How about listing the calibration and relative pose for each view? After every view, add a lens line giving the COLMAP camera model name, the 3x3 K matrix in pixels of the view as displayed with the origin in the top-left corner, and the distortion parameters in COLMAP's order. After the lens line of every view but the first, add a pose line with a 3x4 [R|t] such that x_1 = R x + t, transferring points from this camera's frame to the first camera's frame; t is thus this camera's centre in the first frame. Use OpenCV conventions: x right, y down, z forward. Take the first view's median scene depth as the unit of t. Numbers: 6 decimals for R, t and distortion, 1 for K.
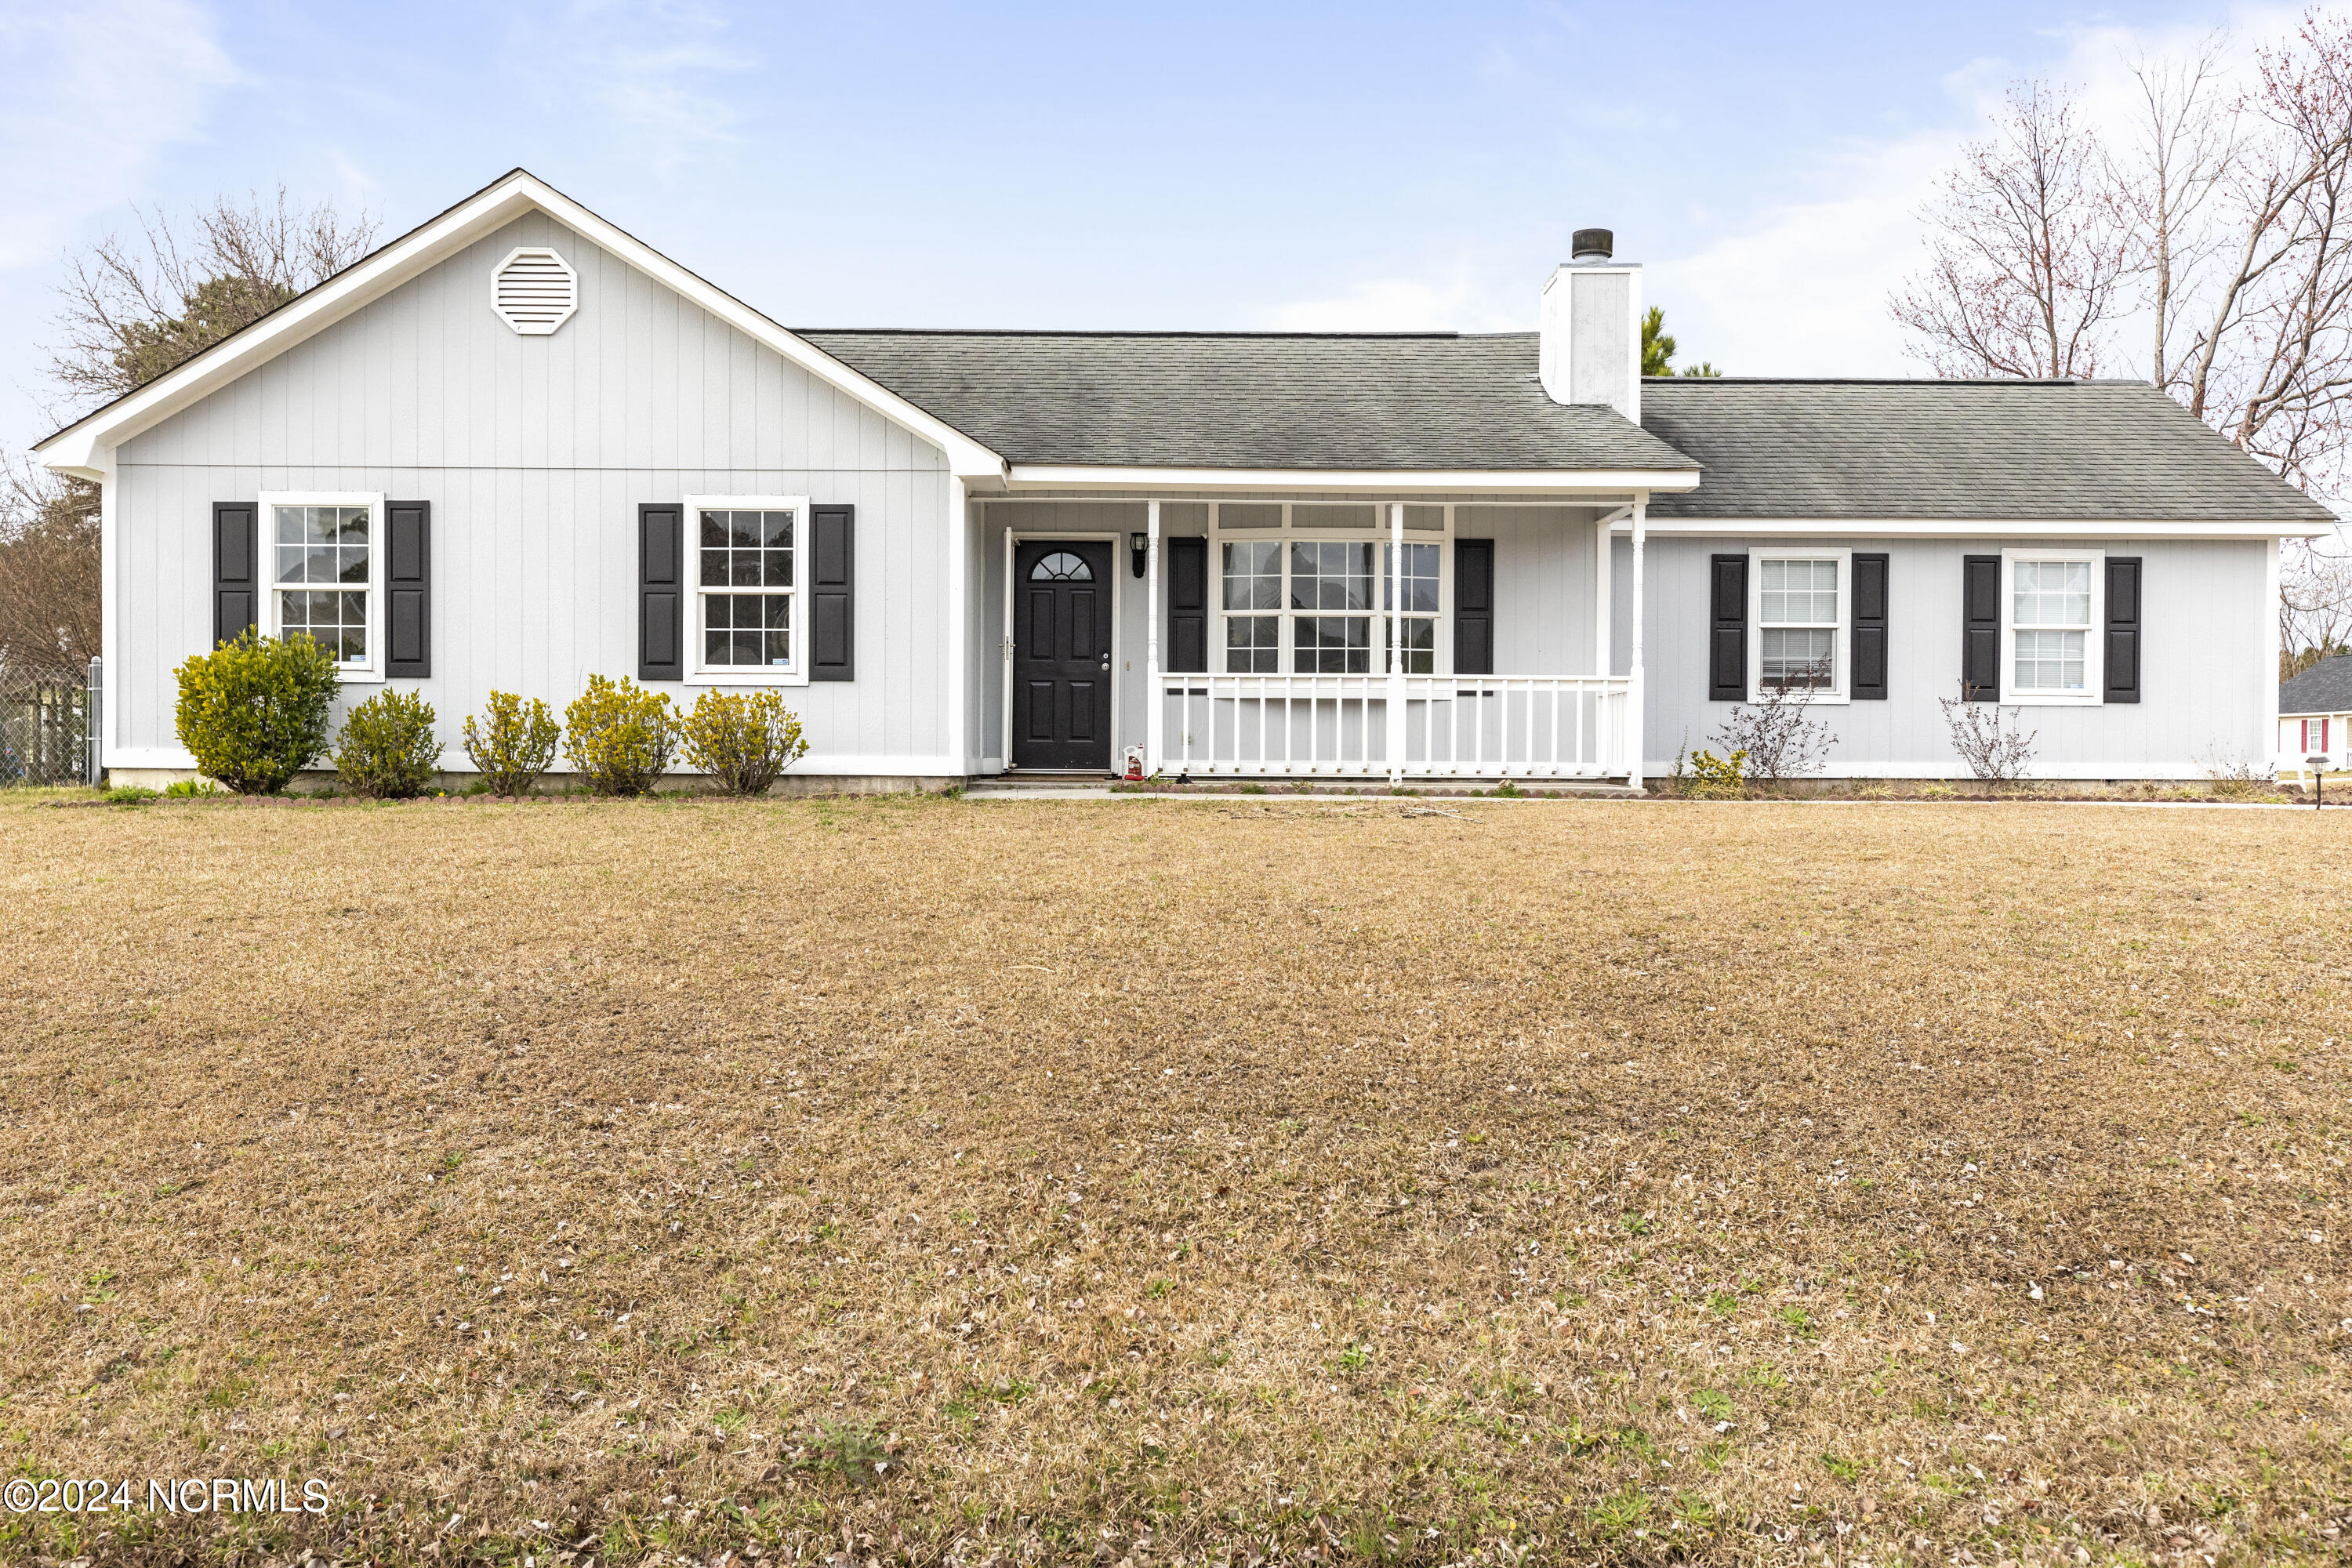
lens RADIAL K [[1942.7, 0, 1176.0], [0, 1942.7, 784.0], [0, 0, 1]] dist [-0.002089, 0.001300]
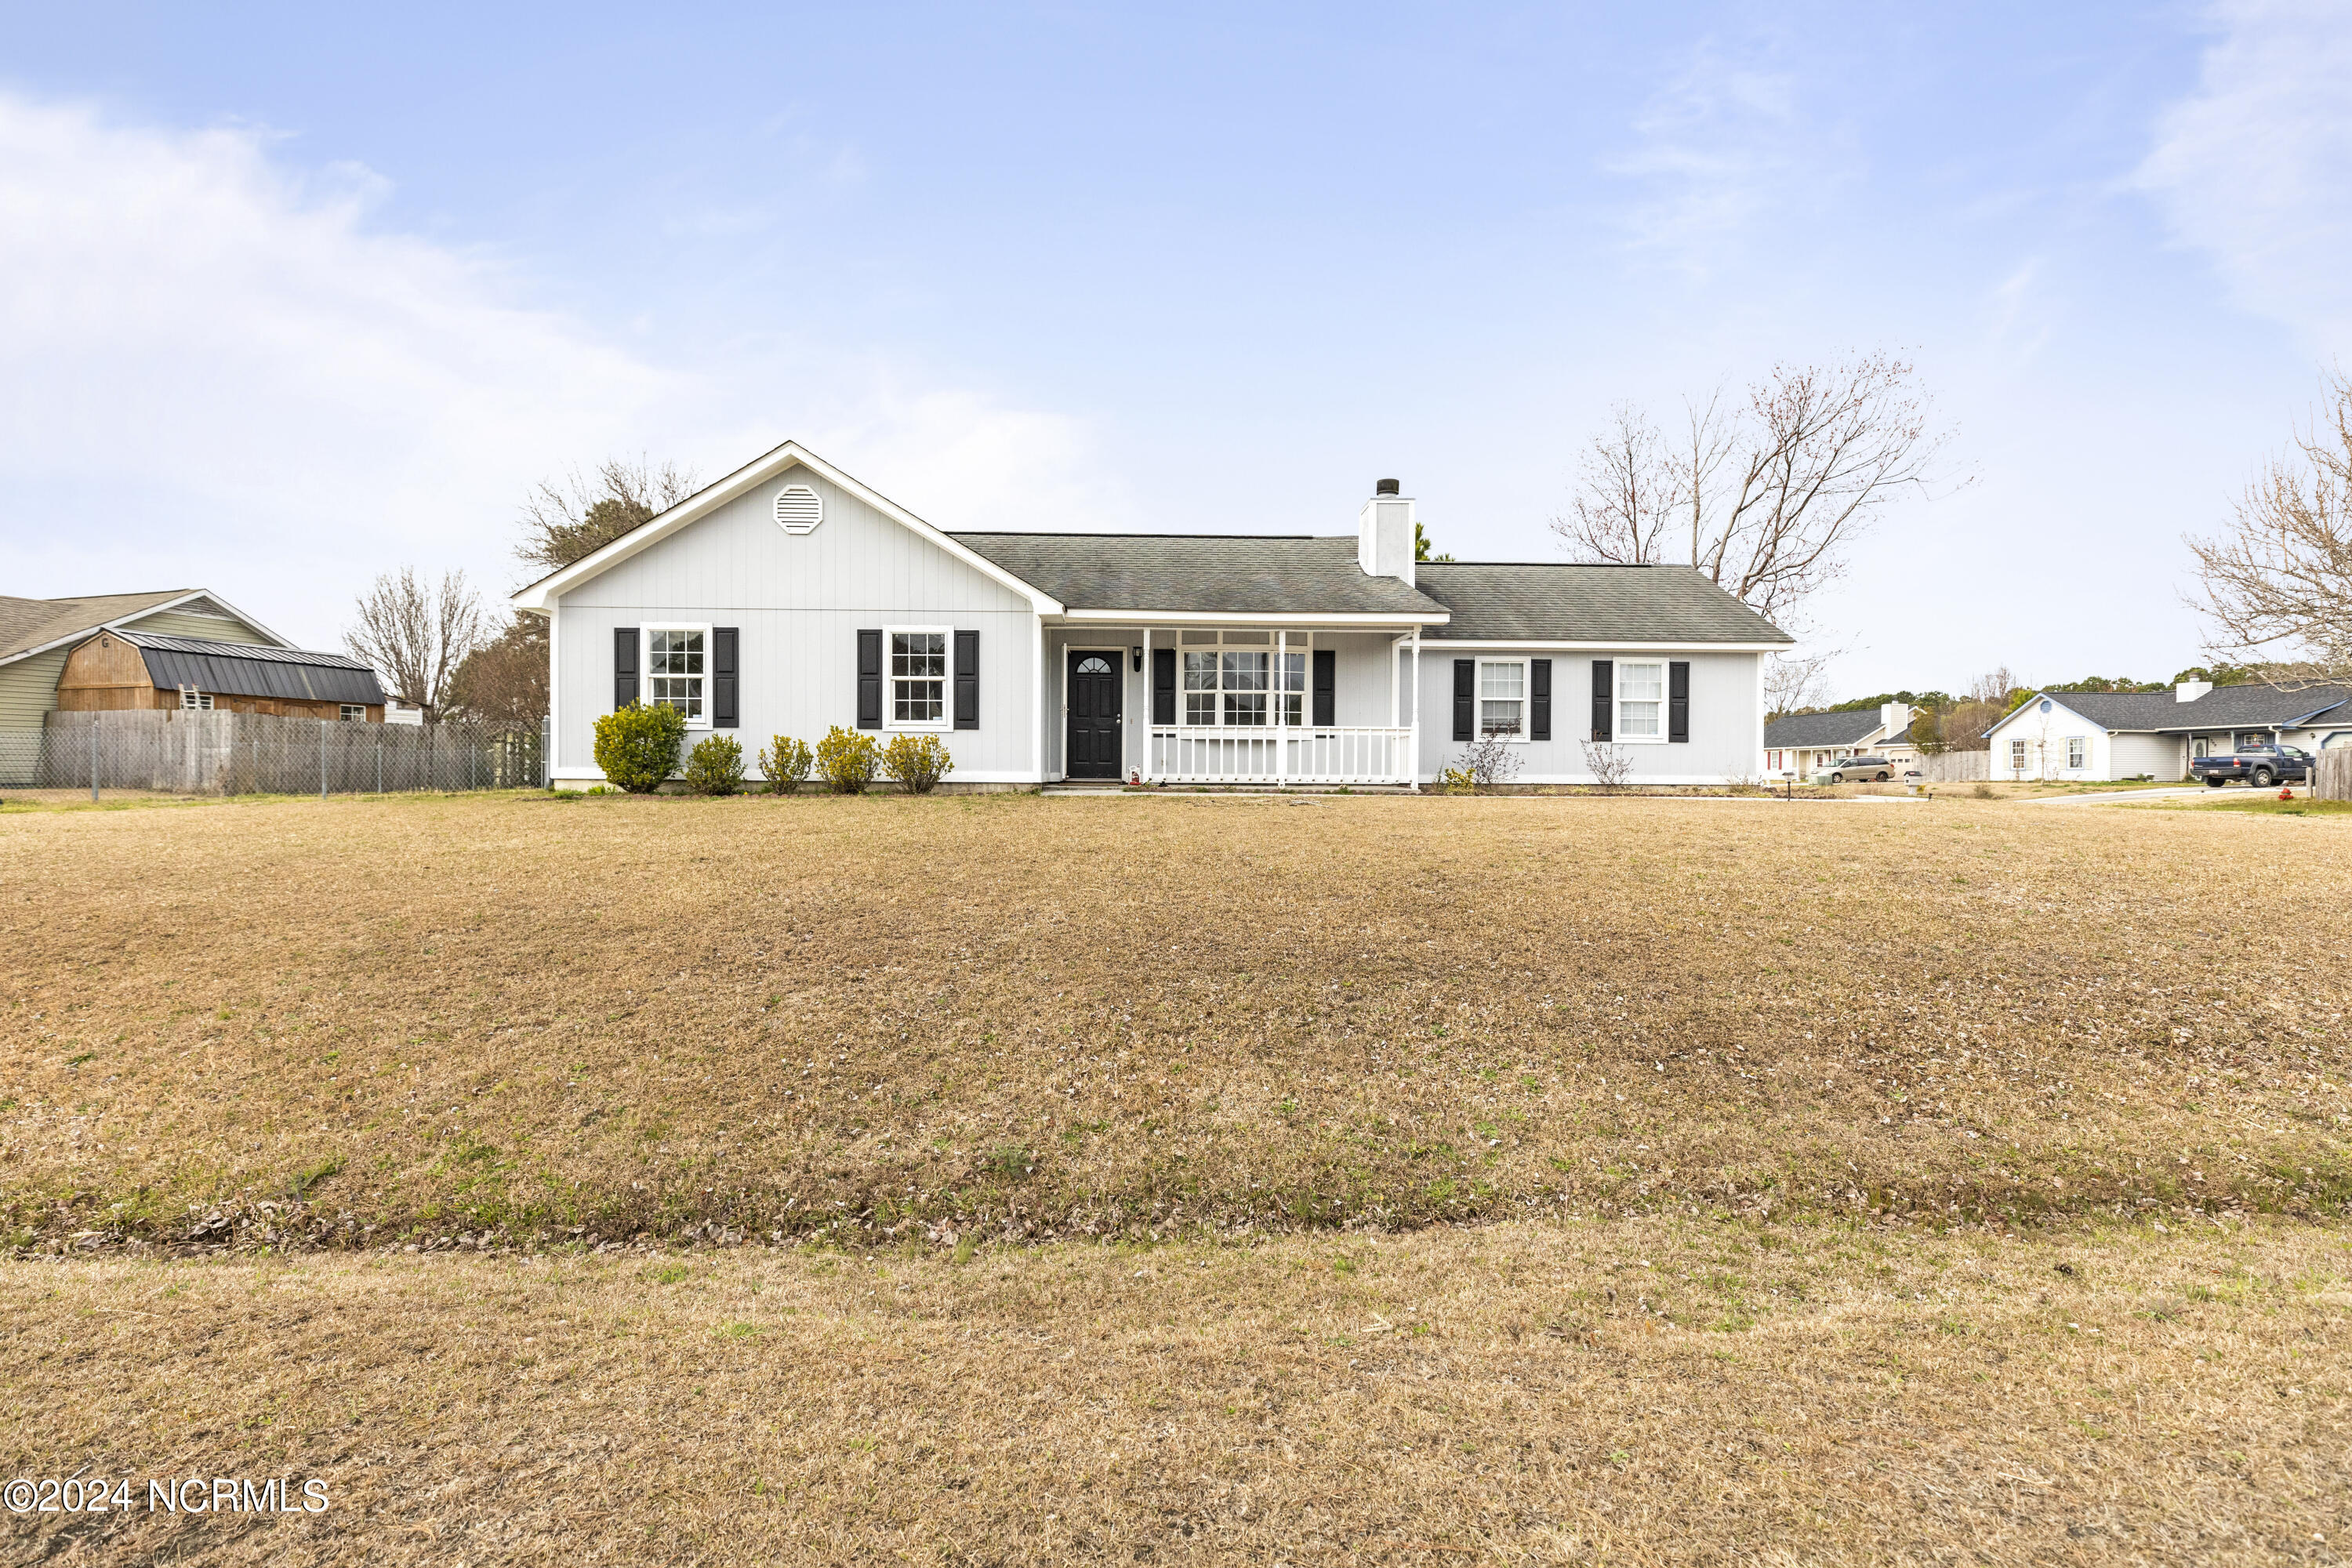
lens RADIAL K [[1087.0, 0, 1176.0], [0, 1087.0, 784.0], [0, 0, 1]] dist [0.001436, 0.000053]
pose [[0.999600, -0.000459, 0.028274, -0.025502], [0.000540, 0.999996, -0.002851, -0.000142], [-0.028272, 0.002865, 0.999596, -0.003372]]
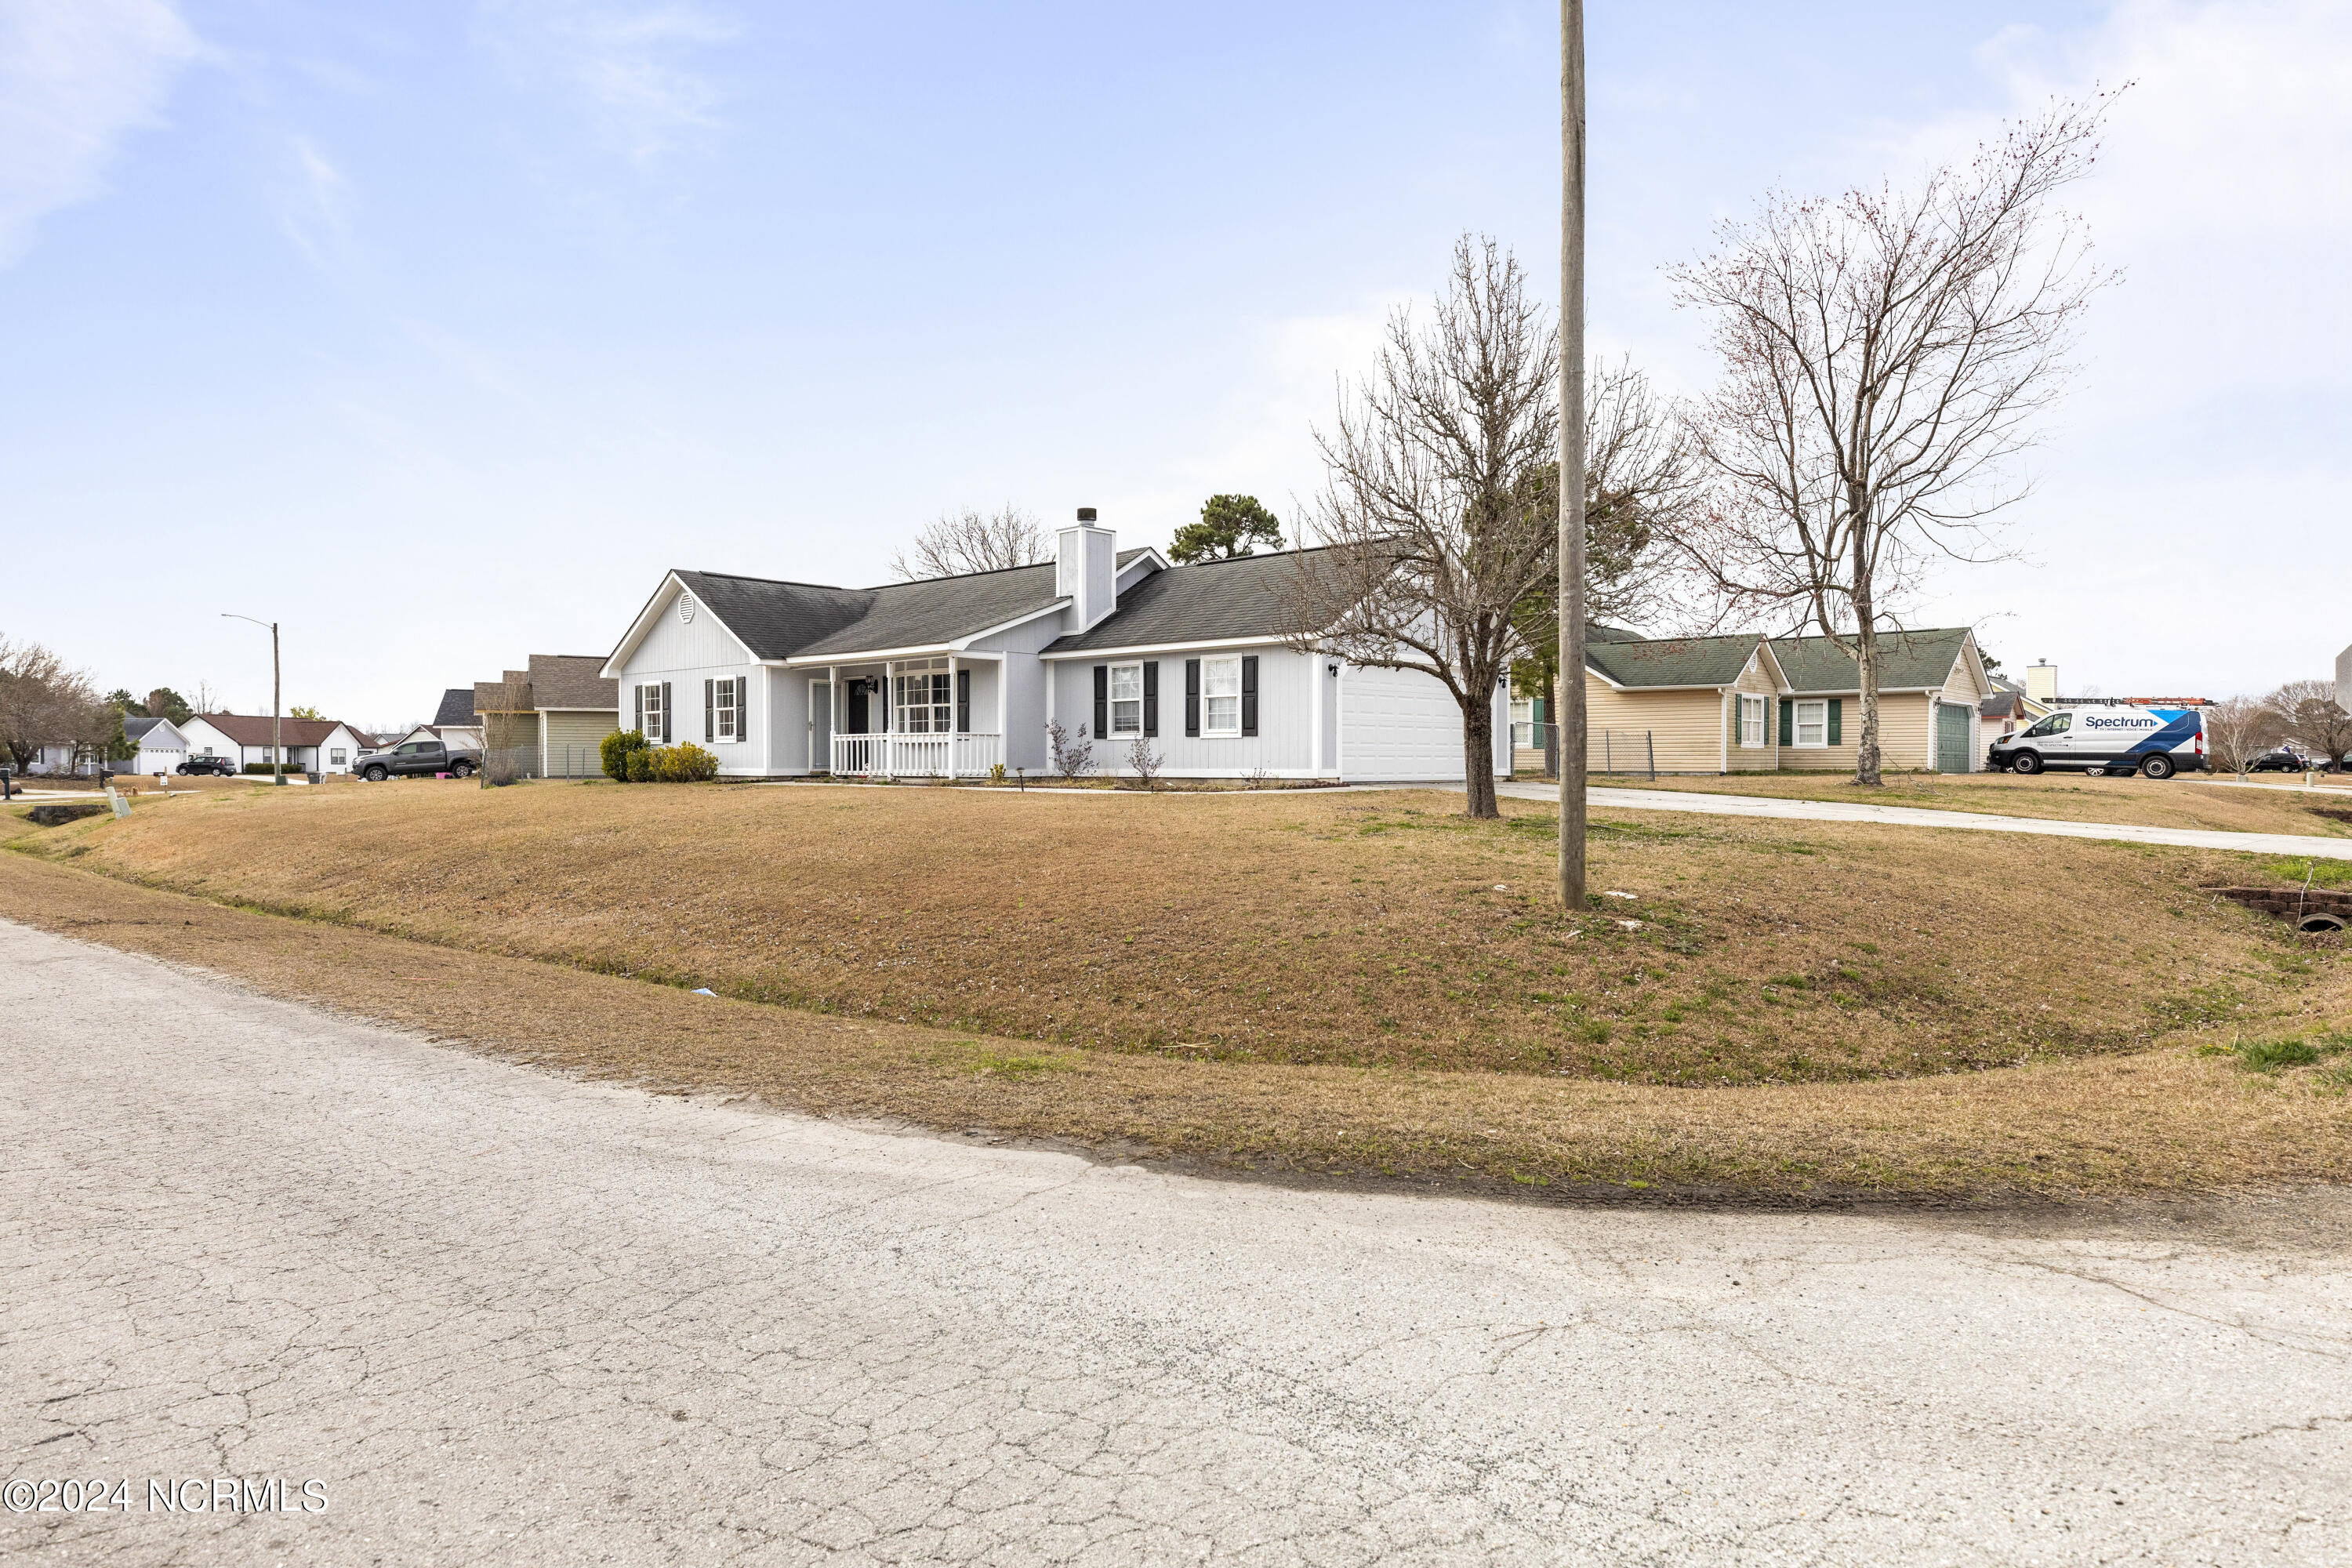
lens RADIAL K [[1483.8, 0, 1176.0], [0, 1483.8, 784.0], [0, 0, 1]] dist [0.039309, 0.000108]
pose [[0.689998, 0.002856, -0.723806, 3.341900], [-0.008619, 0.999954, -0.004270, 0.021356], [0.723760, 0.009185, 0.689991, -0.006781]]
